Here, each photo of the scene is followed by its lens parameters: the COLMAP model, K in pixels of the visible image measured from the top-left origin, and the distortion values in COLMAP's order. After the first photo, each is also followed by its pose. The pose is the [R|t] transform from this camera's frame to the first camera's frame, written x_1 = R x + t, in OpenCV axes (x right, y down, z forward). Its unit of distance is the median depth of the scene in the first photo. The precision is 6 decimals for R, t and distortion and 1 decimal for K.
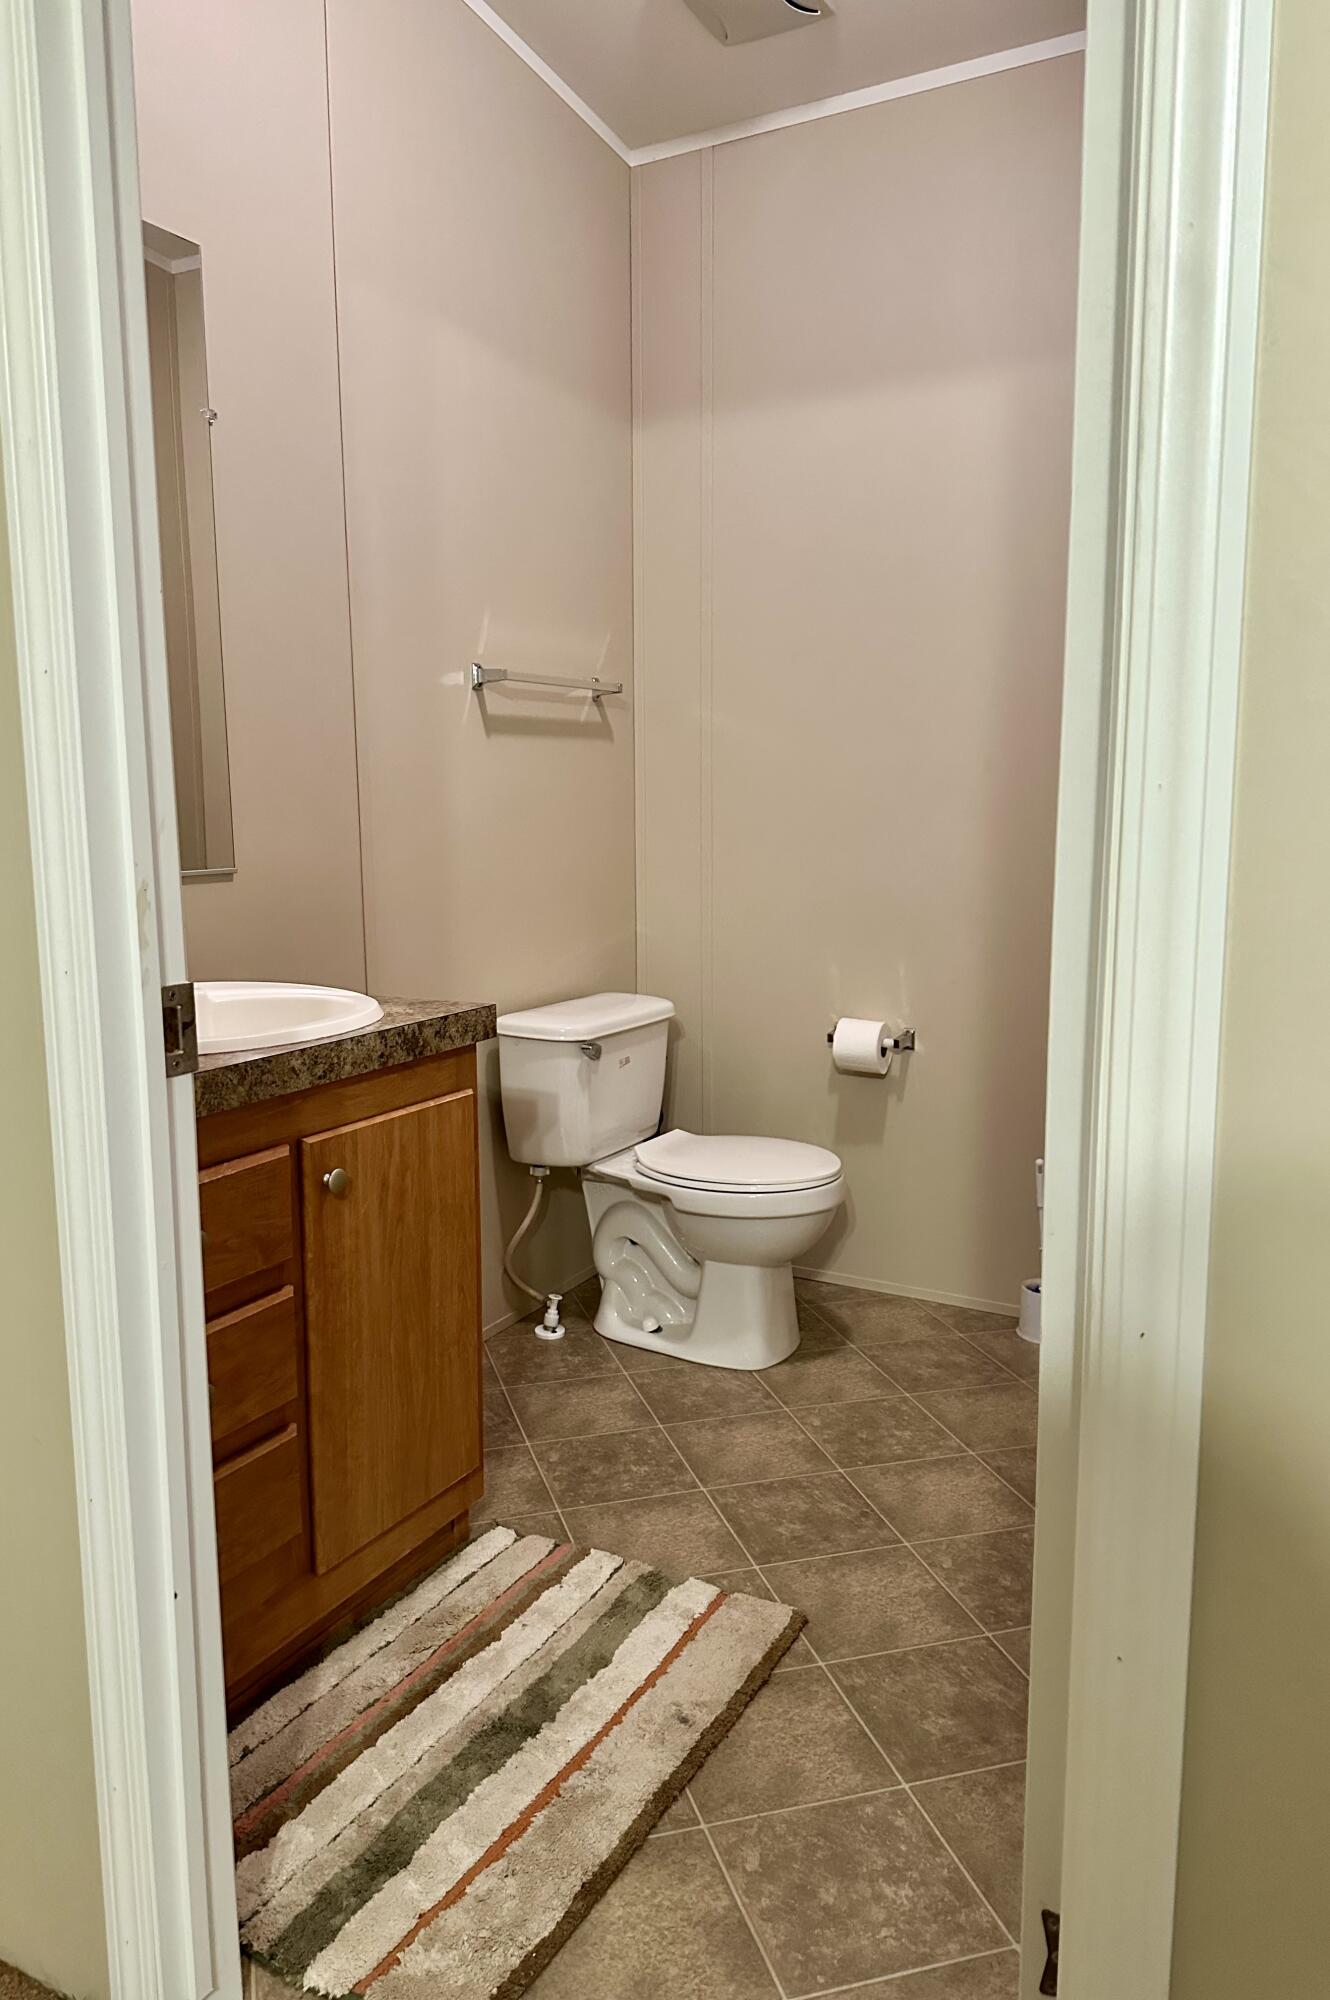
lens RADIAL K [[1391.6, 0, 665.0], [0, 1391.6, 1000.0], [0, 0, 1]] dist [0.073827, -0.001269]
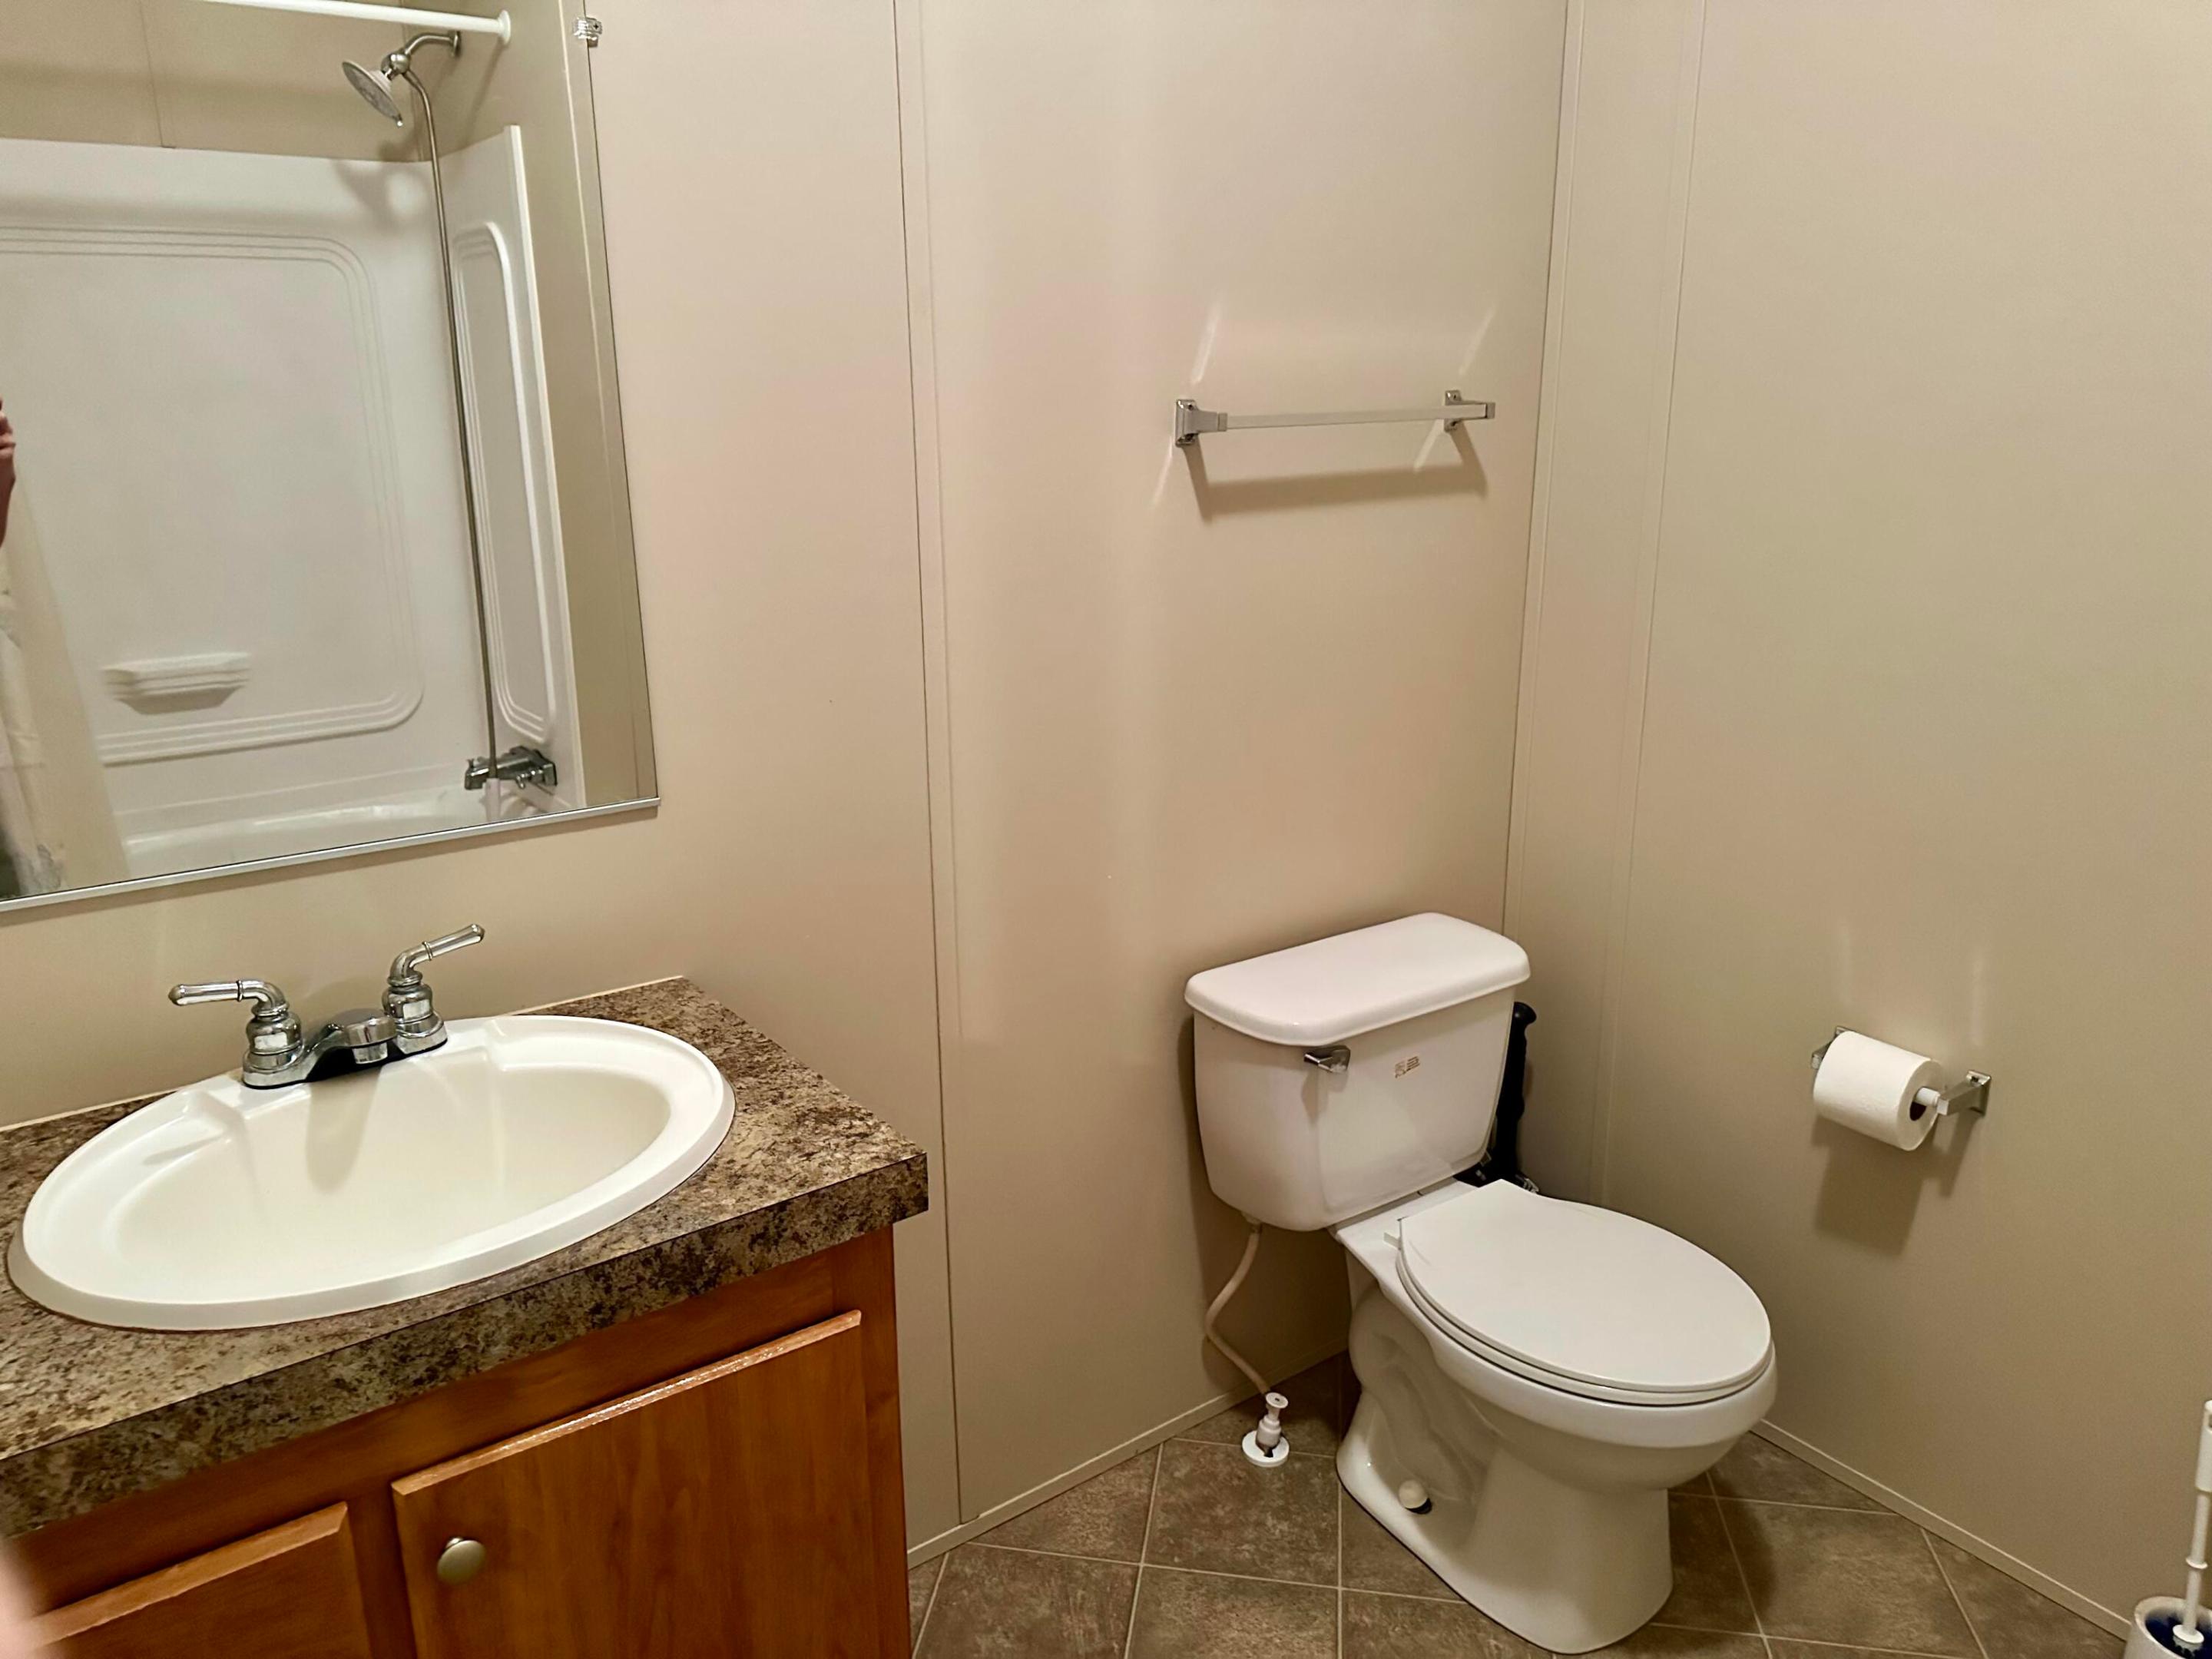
lens RADIAL K [[1481.1, 0, 1052.3], [0, 1481.1, 831.2], [0, 0, 1]] dist [-0.000330, -0.043803]
pose [[0.885306, 0.100669, -0.453982, 0.117645], [-0.040497, 0.989267, 0.140393, -0.144072], [0.463243, -0.105906, 0.879881, 0.396940]]
